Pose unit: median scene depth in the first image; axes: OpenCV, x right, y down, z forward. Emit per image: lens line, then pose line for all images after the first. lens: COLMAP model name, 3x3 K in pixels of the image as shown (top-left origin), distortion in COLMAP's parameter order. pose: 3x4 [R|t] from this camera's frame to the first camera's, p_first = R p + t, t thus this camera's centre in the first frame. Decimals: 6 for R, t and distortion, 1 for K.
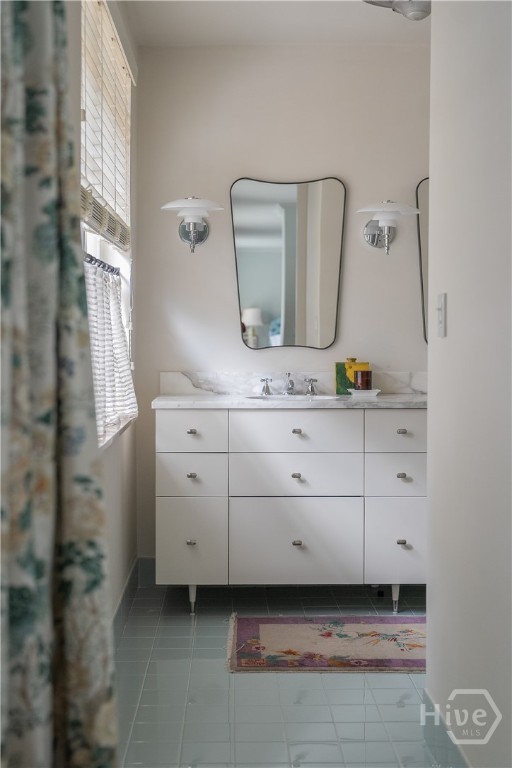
lens RADIAL K [[1092.2, 0, 255.7], [0, 1092.2, 384.9], [0, 0, 1]] dist [0.005022, 0.000000]
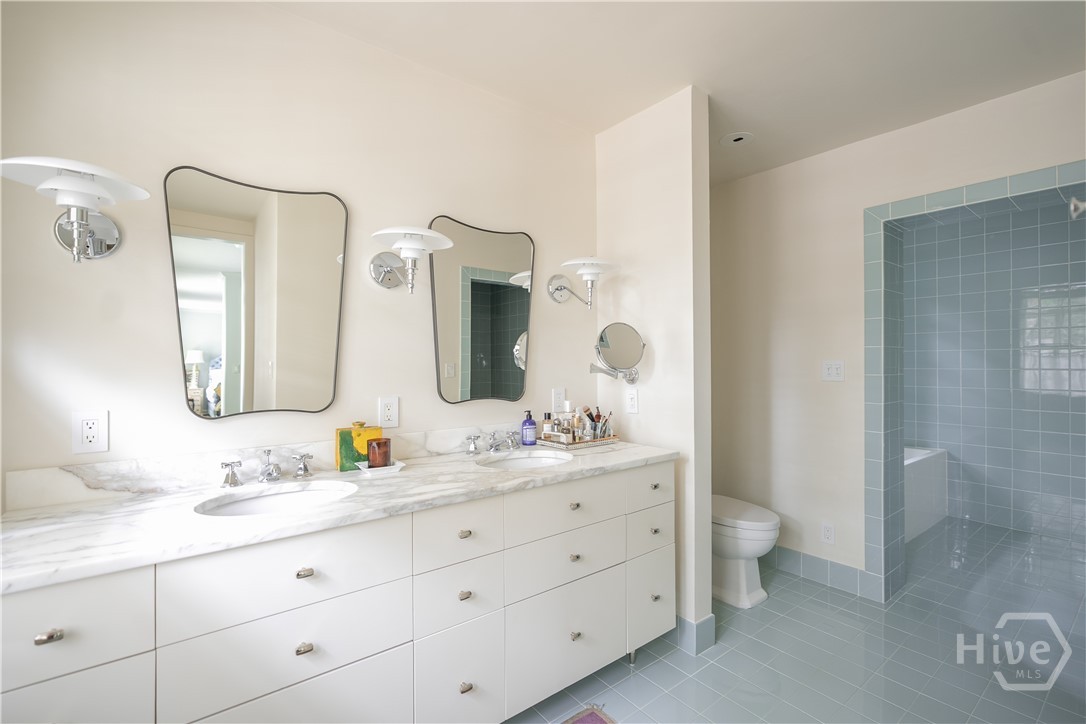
lens RADIAL K [[481.8, 0, 554.8], [0, 481.8, 363.5], [0, 0, 1]] dist [-0.028072, 0.005193]
pose [[0.797168, -0.002235, 0.603754, -0.008266], [0.028815, 0.998994, -0.034349, -0.050827], [-0.603070, 0.044779, 0.796430, 0.635810]]
